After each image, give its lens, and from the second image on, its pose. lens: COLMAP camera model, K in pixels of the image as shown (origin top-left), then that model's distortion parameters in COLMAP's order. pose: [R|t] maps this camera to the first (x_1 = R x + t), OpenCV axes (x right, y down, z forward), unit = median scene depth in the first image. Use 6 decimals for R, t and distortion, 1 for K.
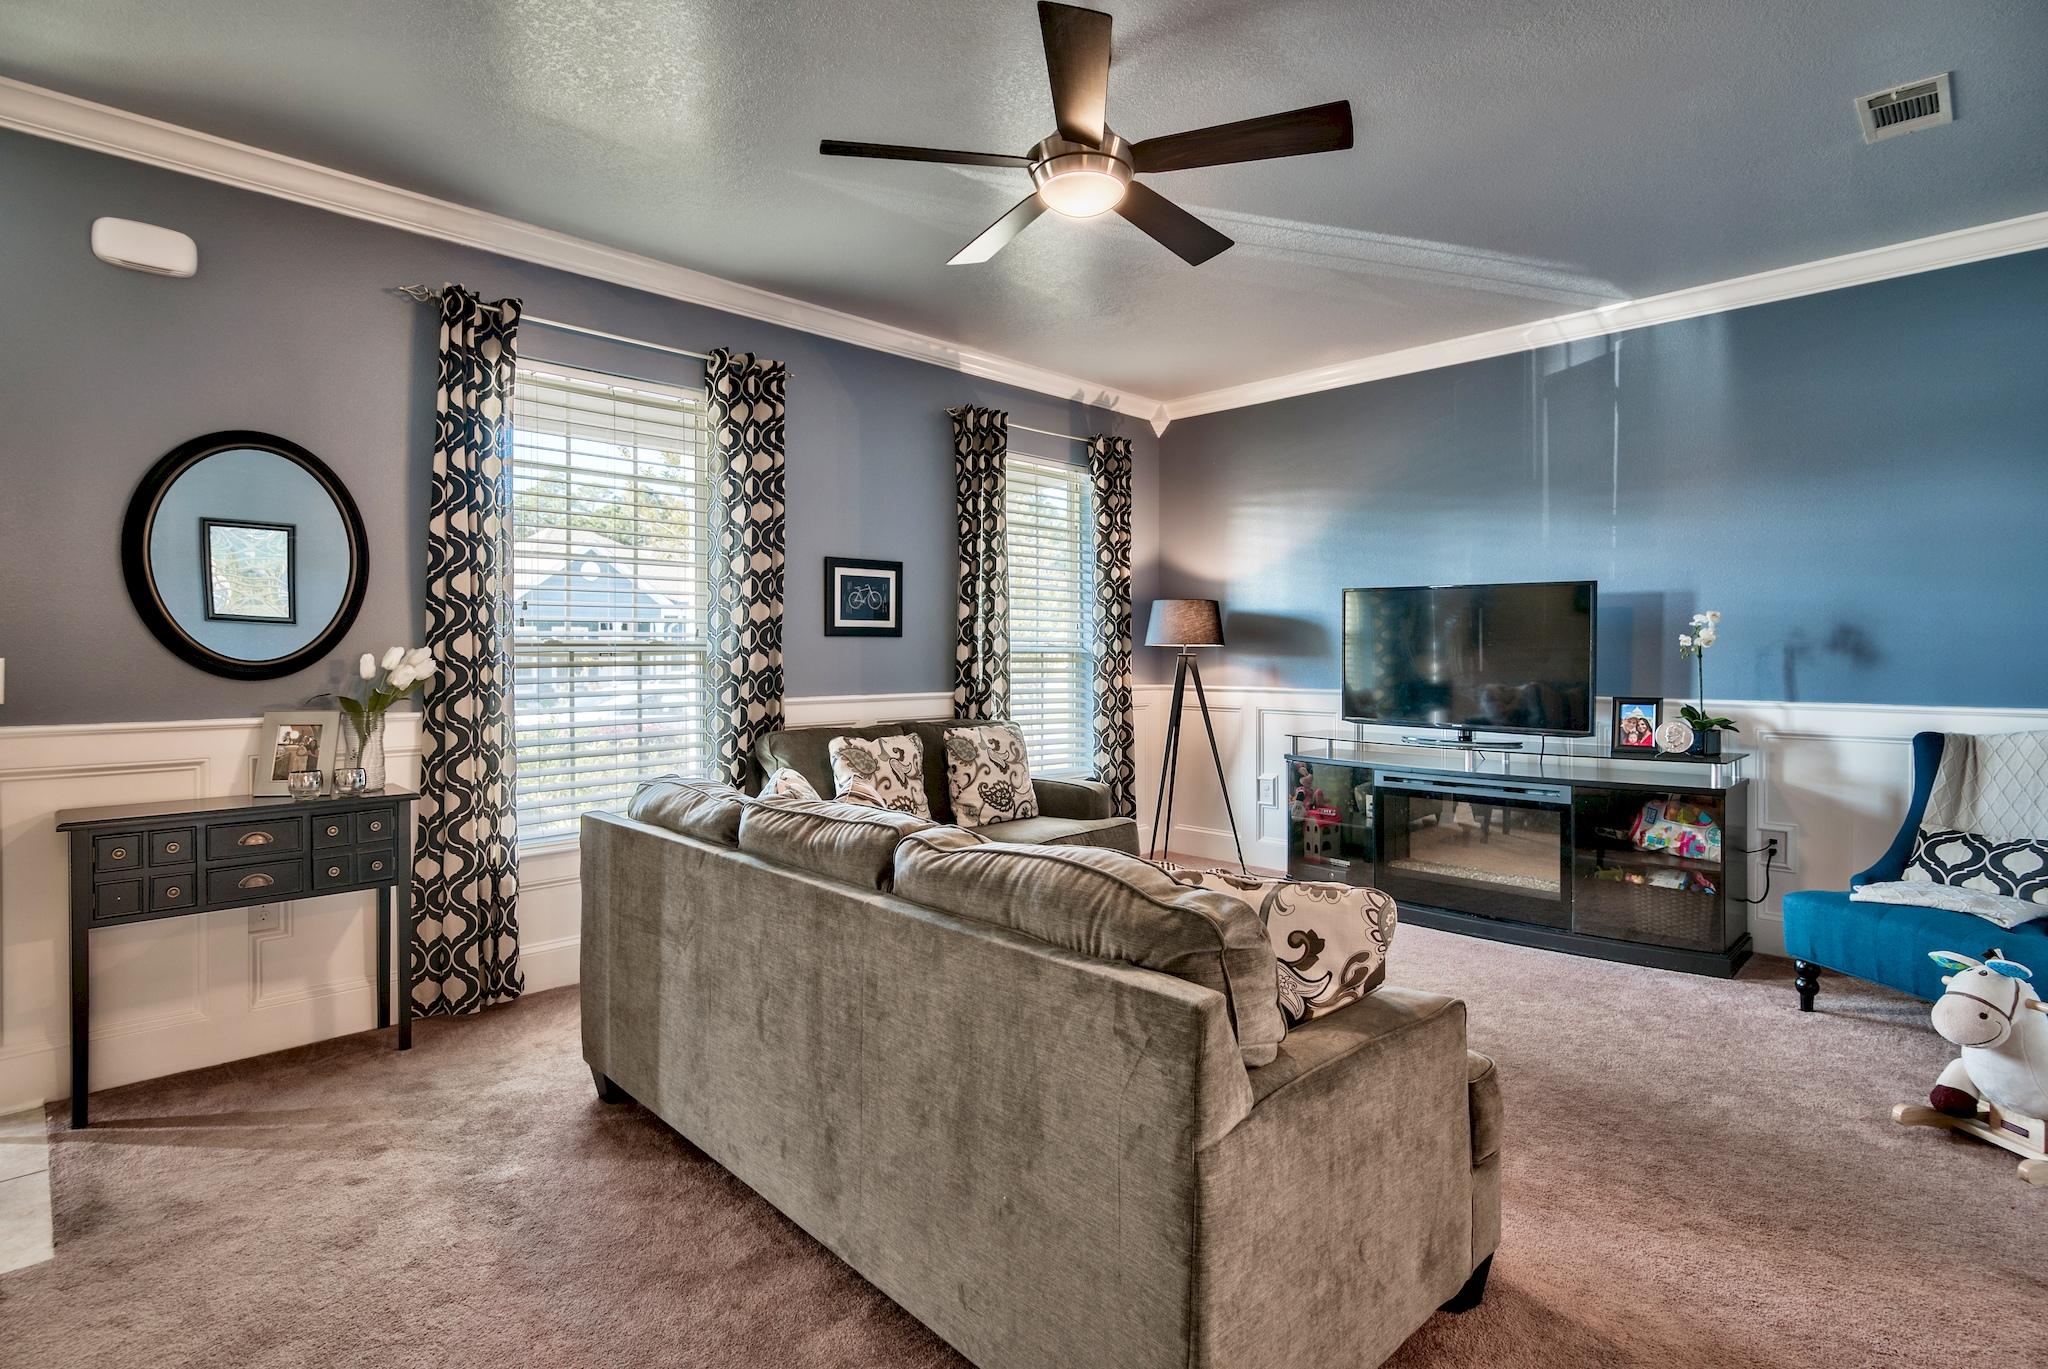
lens RADIAL K [[1006.1, 0, 1021.7], [0, 1006.1, 658.7], [0, 0, 1]] dist [-0.001248, 0.000971]
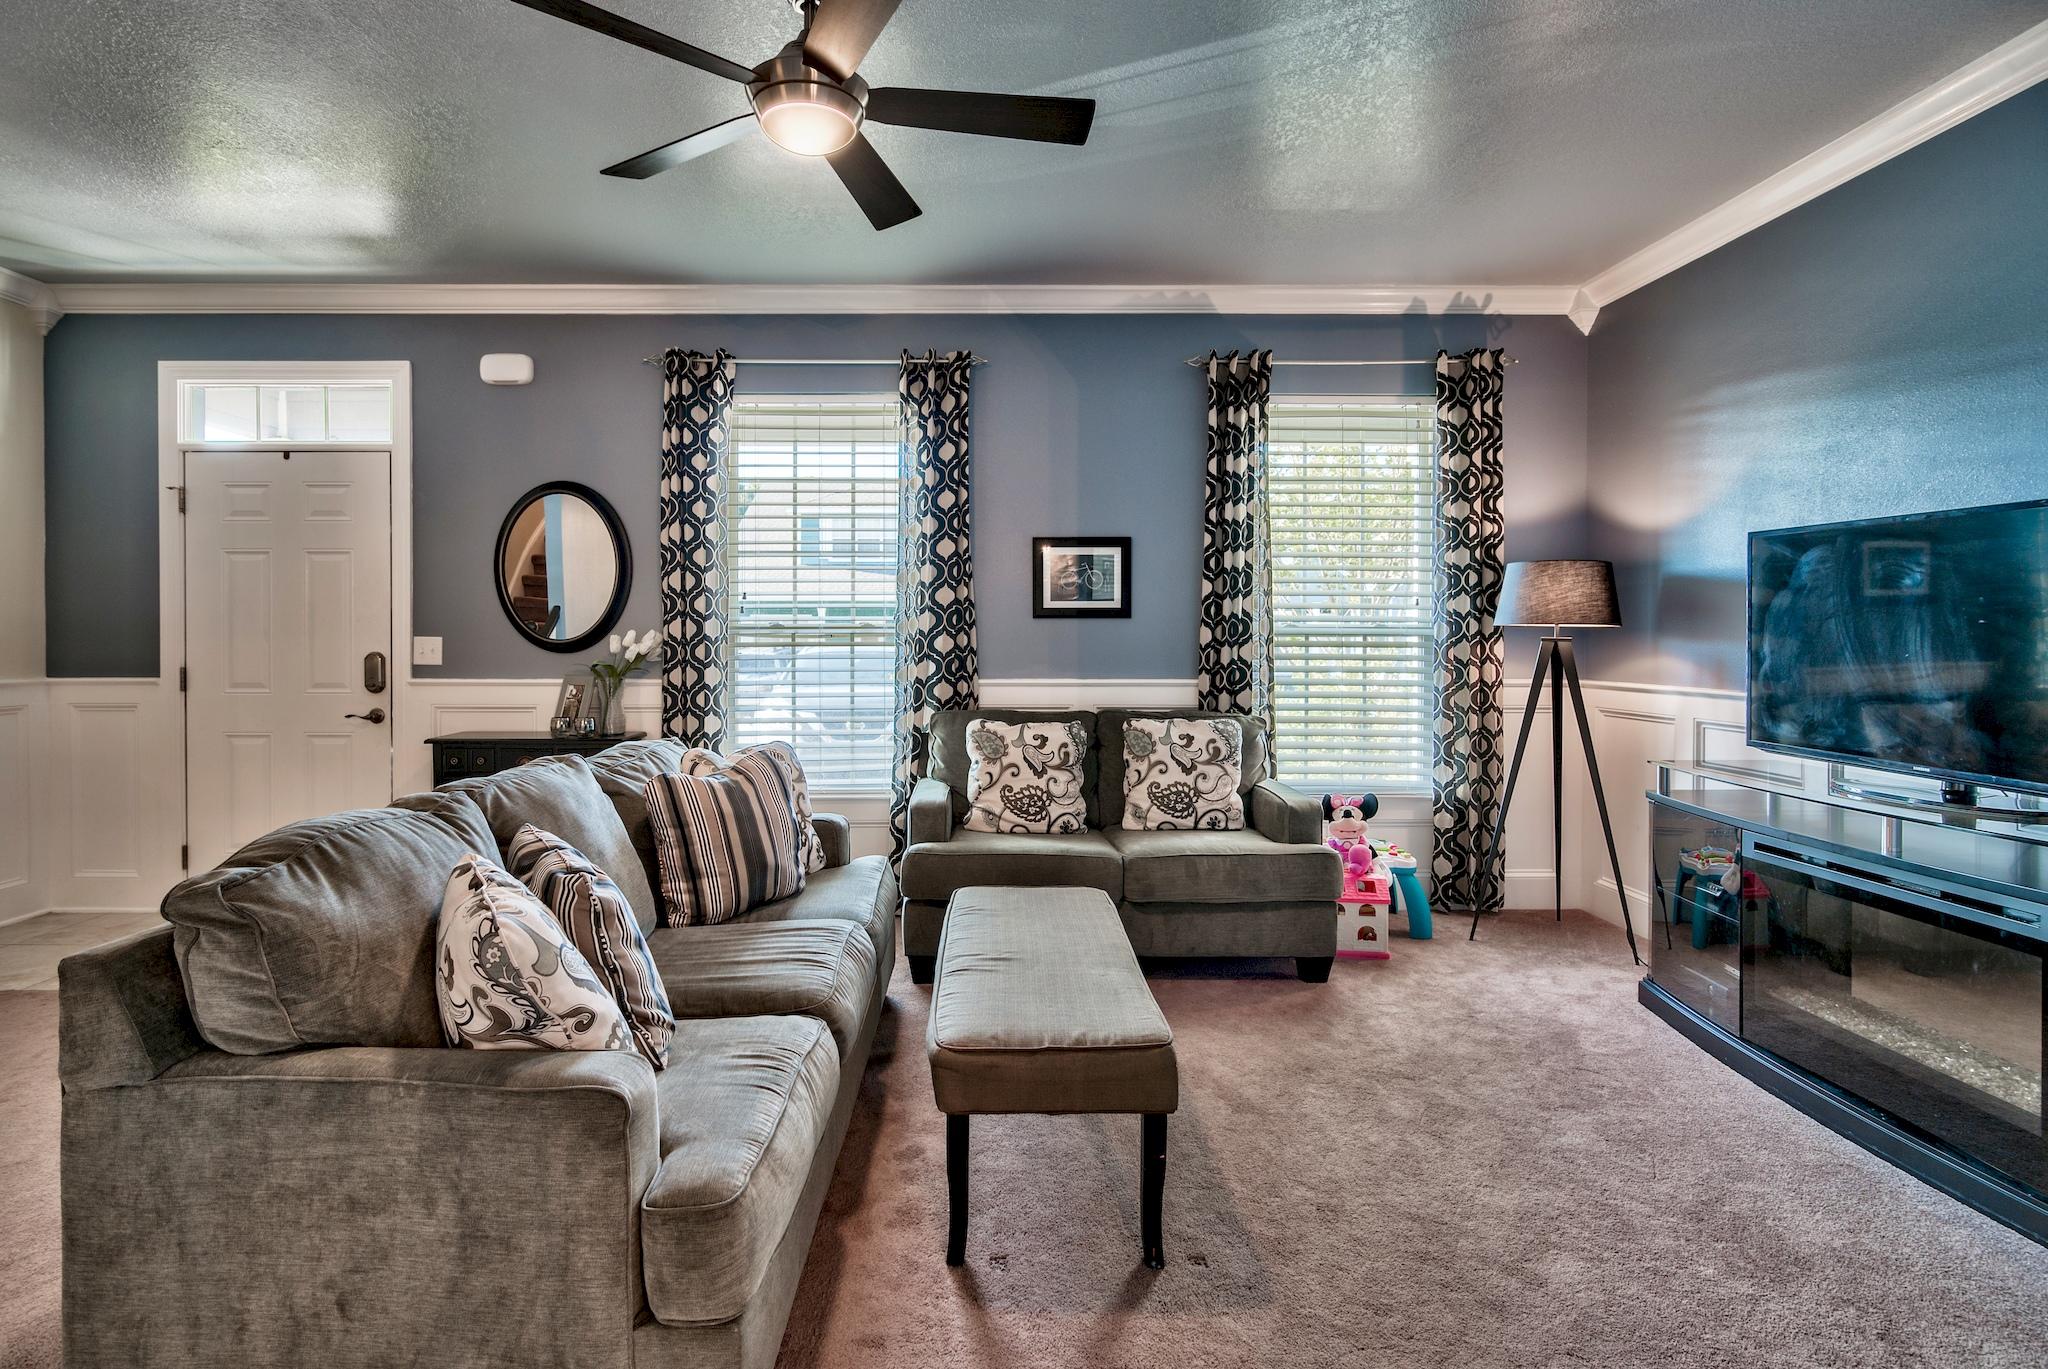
lens RADIAL K [[1006.1, 0, 960.1], [0, 1006.1, 652.5], [0, 0, 1]] dist [-0.001248, 0.000971]
pose [[0.716845, 0.014670, -0.697078, 0.438153], [-0.005838, 0.999870, 0.015039, -0.002921], [0.697208, -0.006711, 0.716838, 0.239472]]
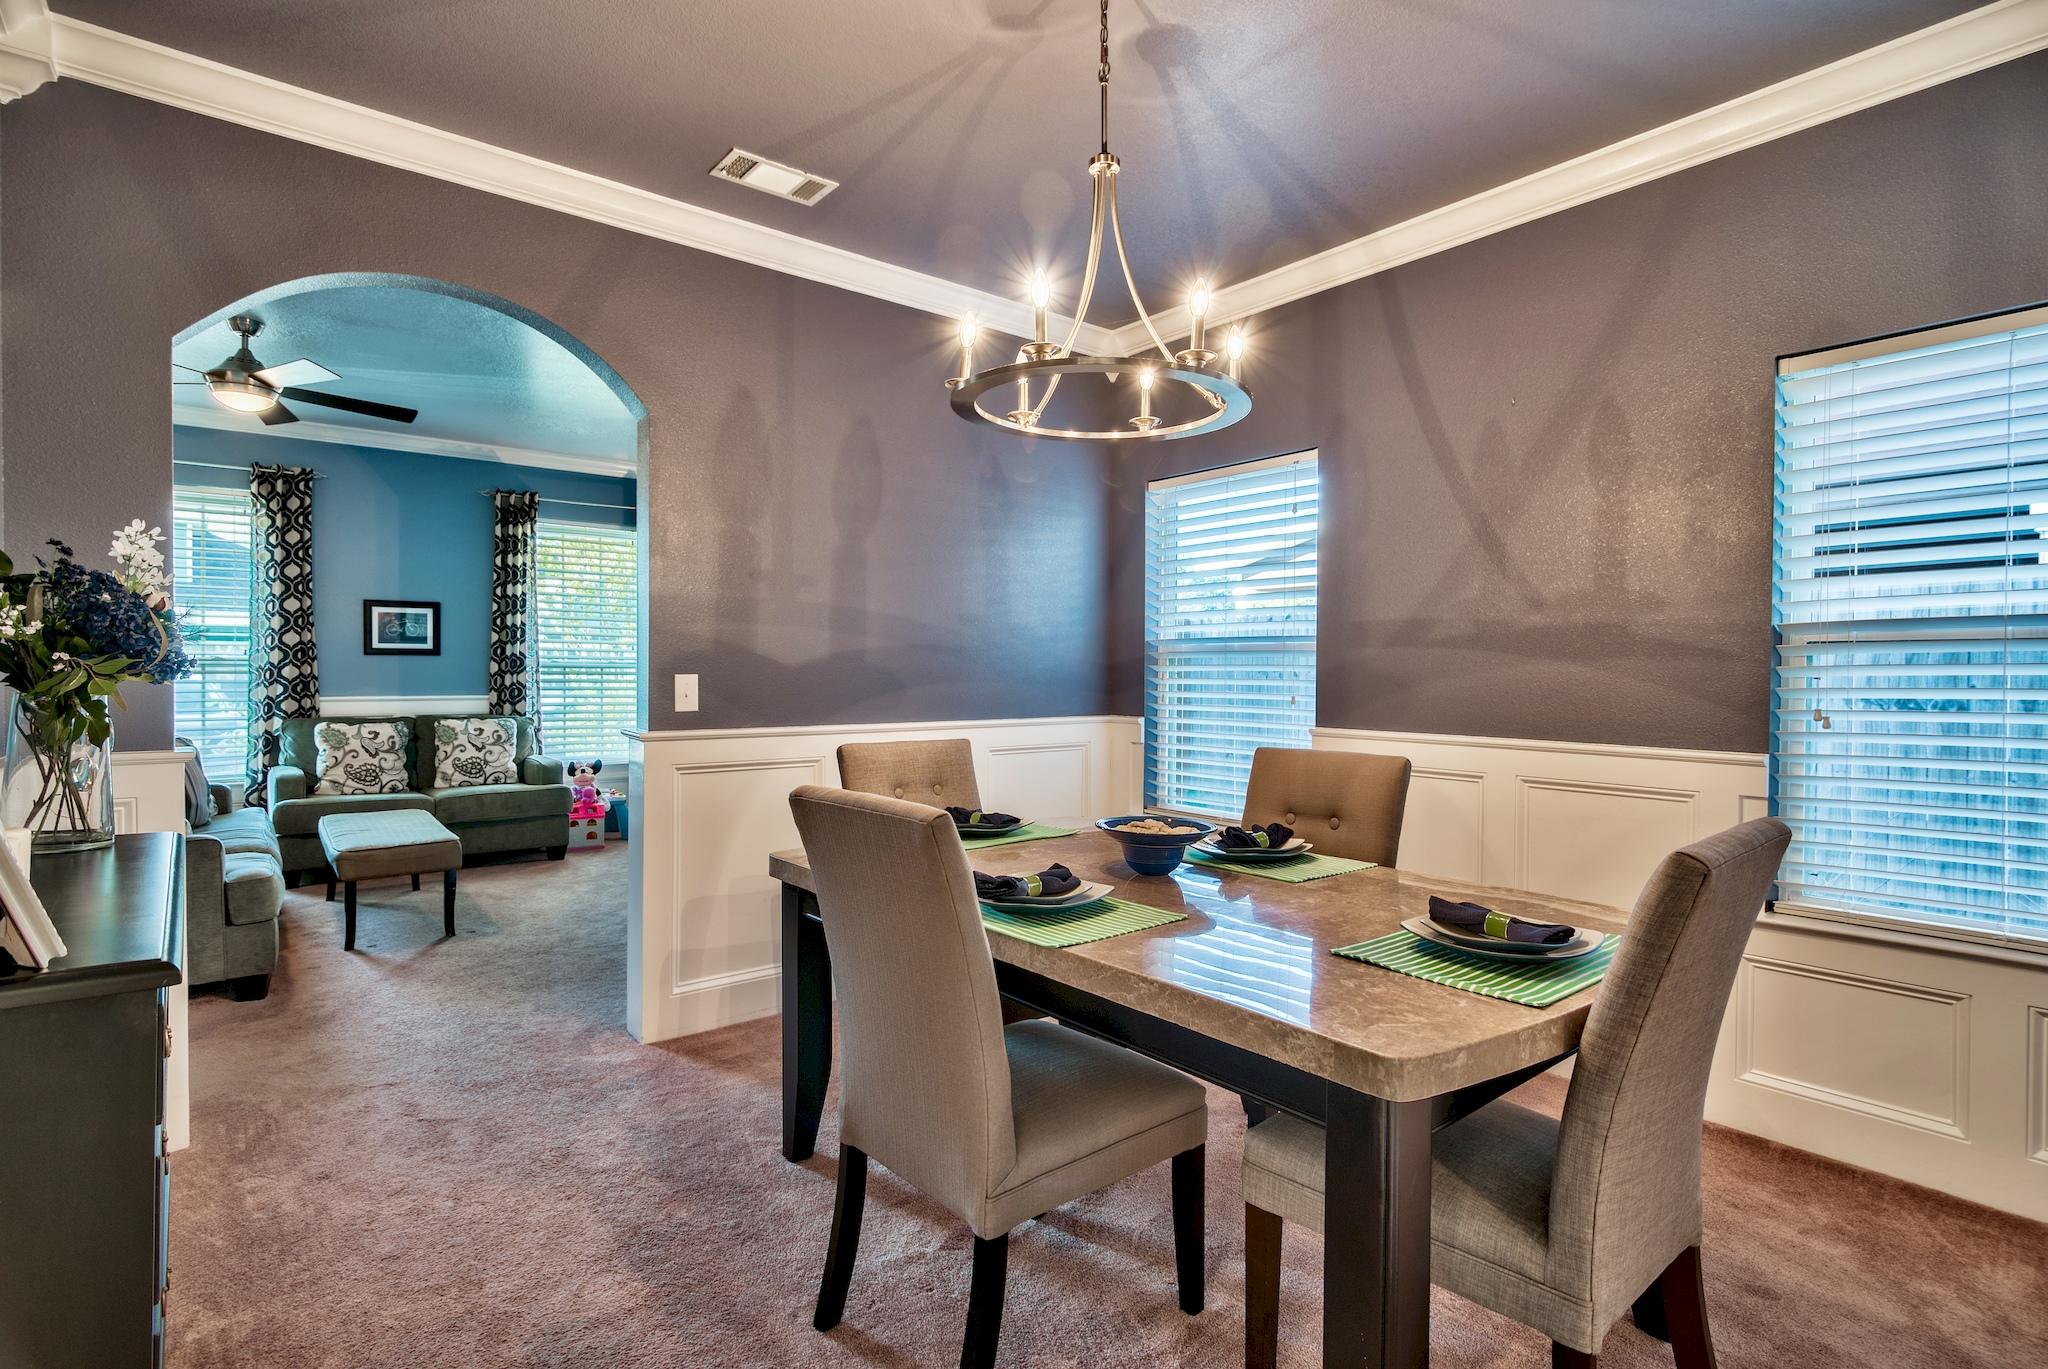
lens RADIAL K [[1006.1, 0, 1017.0], [0, 1006.1, 678.5], [0, 0, 1]] dist [-0.001248, 0.000971]
pose [[0.996332, 0.007979, -0.085201, 0.849578], [-0.007704, 0.999964, 0.003560, -0.000670], [0.085226, -0.002891, 0.996357, -0.349628]]
